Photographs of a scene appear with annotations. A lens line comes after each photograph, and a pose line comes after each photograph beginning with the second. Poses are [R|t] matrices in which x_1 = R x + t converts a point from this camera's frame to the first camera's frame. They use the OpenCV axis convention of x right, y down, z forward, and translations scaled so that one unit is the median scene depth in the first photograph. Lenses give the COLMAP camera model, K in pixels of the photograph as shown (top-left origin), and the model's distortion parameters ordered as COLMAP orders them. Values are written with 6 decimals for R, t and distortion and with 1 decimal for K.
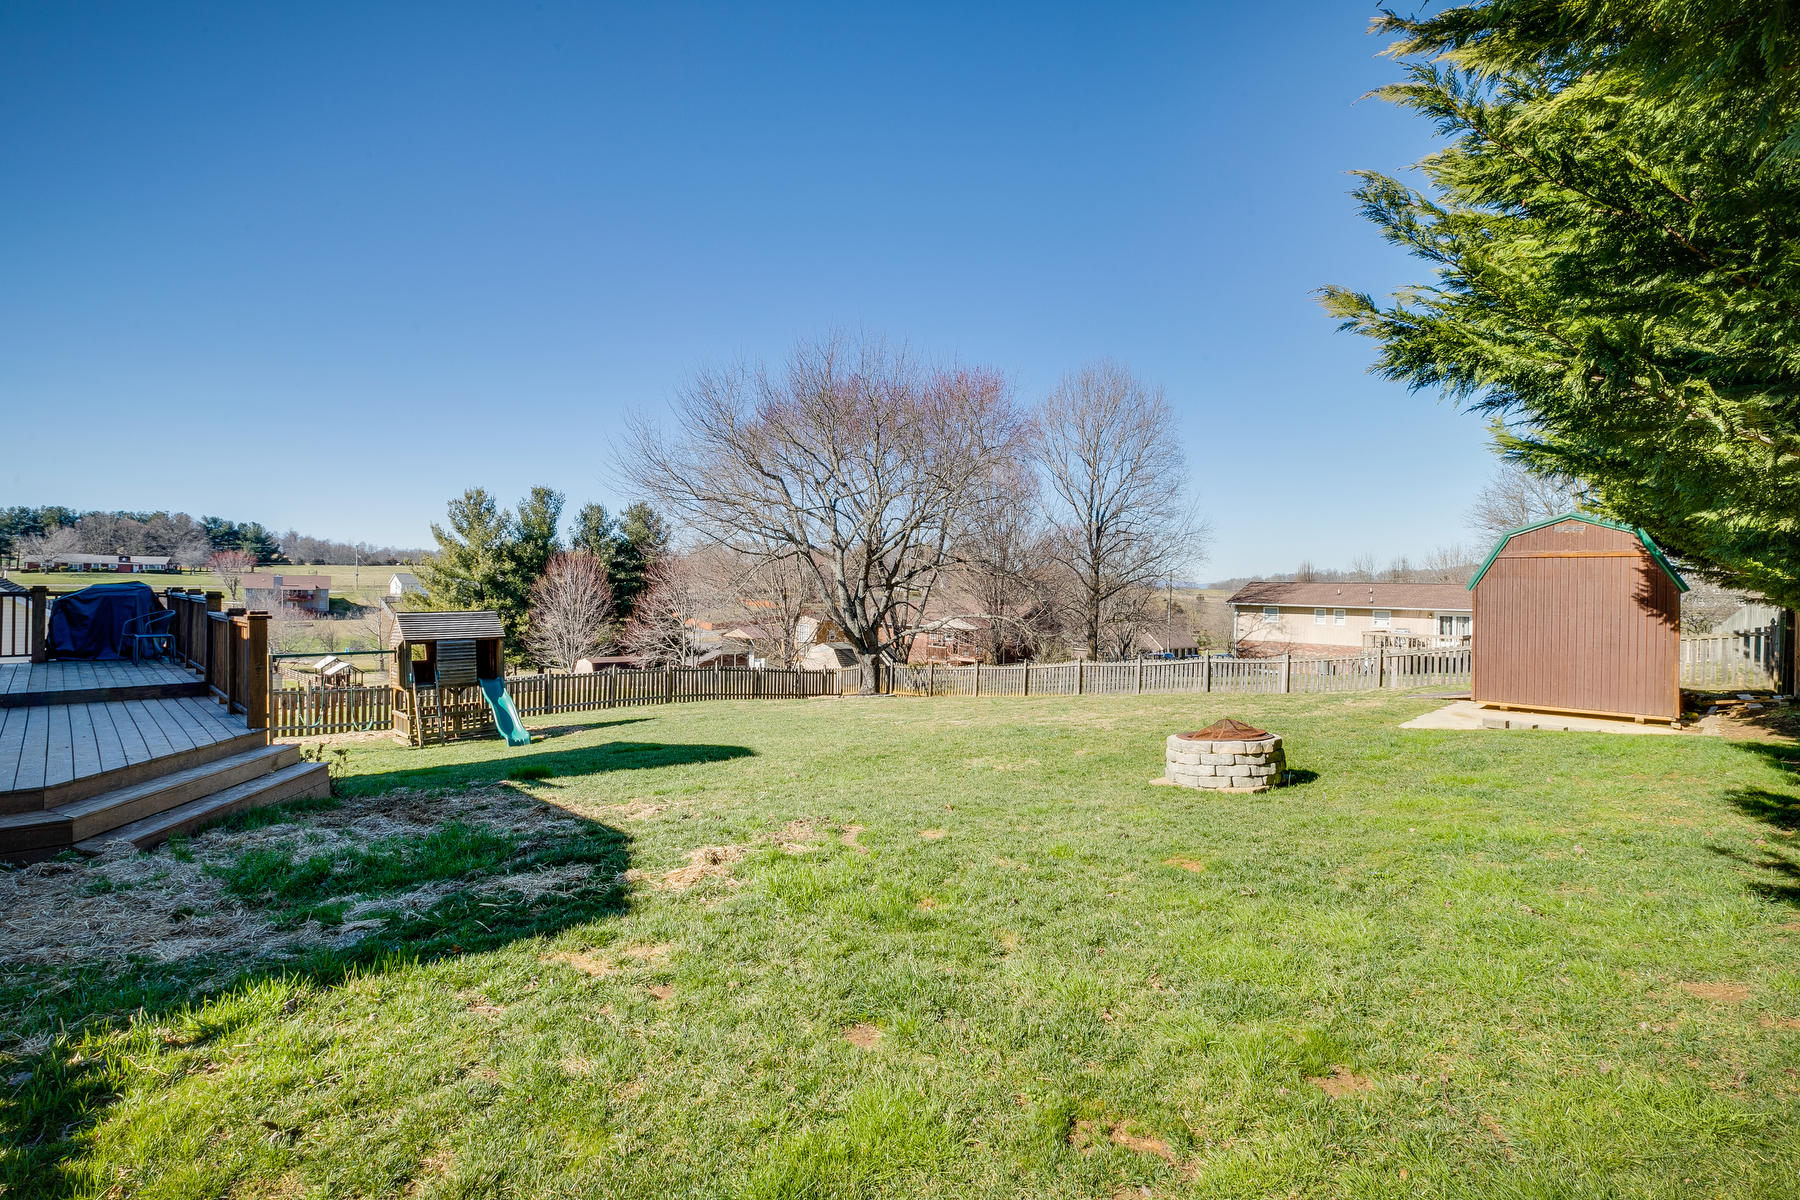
lens RADIAL K [[819.9, 0, 900.0], [0, 819.9, 600.0], [0, 0, 1]] dist [0.002632, 0.000159]
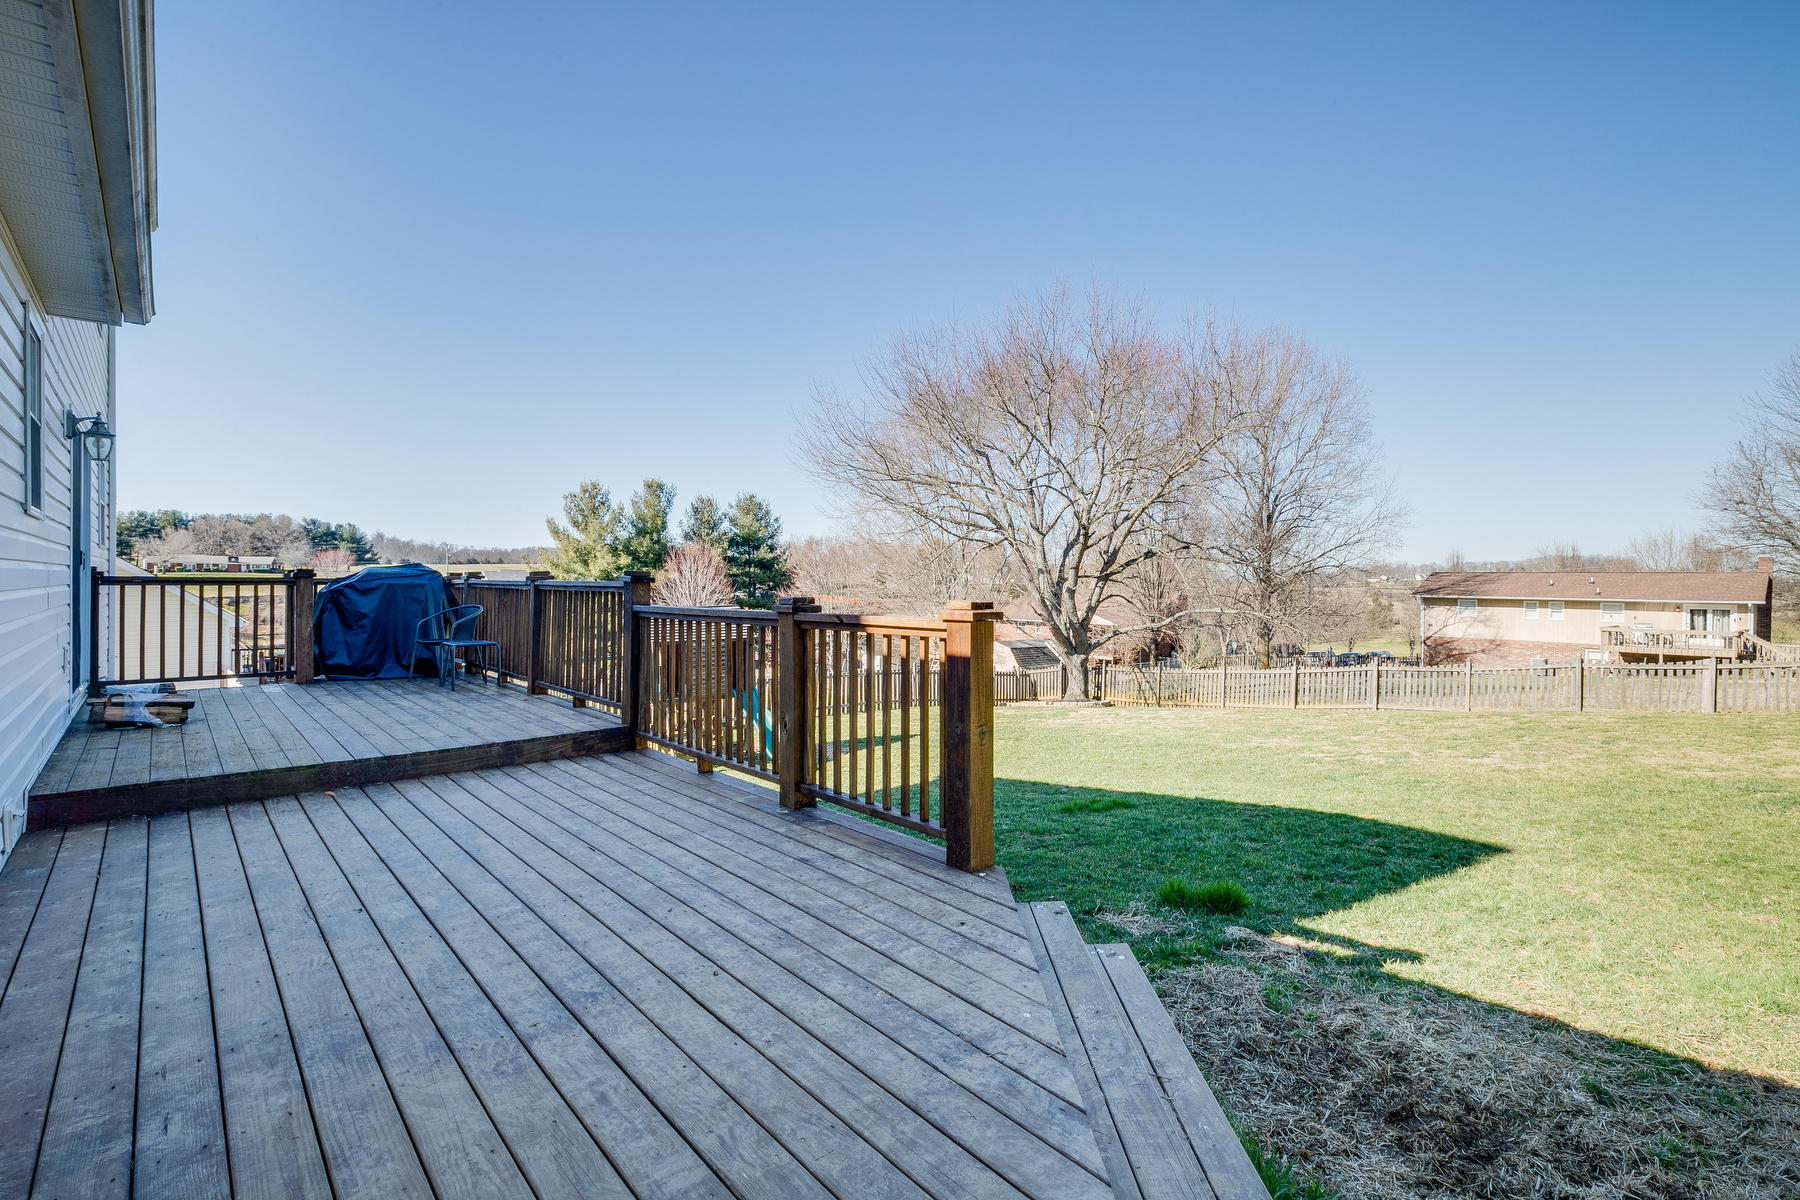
lens RADIAL K [[802.7, 0, 896.2], [0, 802.7, 590.3], [0, 0, 1]] dist [0.004130, -0.000189]
pose [[0.998180, -0.004981, -0.060094, -0.098983], [0.004582, 0.999967, -0.006779, 0.001323], [0.060126, 0.006492, 0.998170, 0.070249]]
